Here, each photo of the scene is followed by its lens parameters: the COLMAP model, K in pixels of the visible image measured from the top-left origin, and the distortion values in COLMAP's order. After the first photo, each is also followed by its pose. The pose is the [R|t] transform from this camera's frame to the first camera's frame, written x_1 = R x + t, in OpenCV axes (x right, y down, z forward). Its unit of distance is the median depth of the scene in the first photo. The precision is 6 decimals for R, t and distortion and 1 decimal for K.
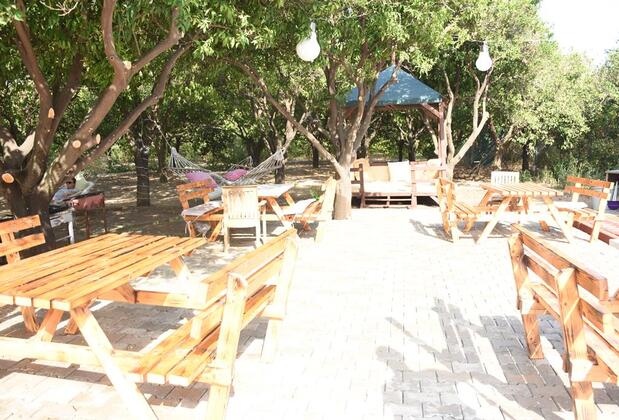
lens RADIAL K [[534.6, 0, 309.5], [0, 534.6, 210.0], [0, 0, 1]] dist [-0.114501, 0.134870]
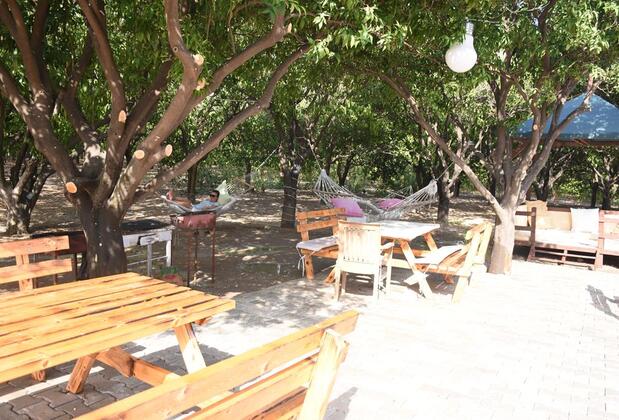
lens RADIAL K [[534.6, 0, 309.5], [0, 534.6, 210.0], [0, 0, 1]] dist [-0.114501, 0.134870]
pose [[0.940785, 0.102428, -0.323160, 0.049535], [-0.118090, 0.992574, -0.029182, -0.026003], [0.317771, 0.065616, 0.945894, 0.172300]]
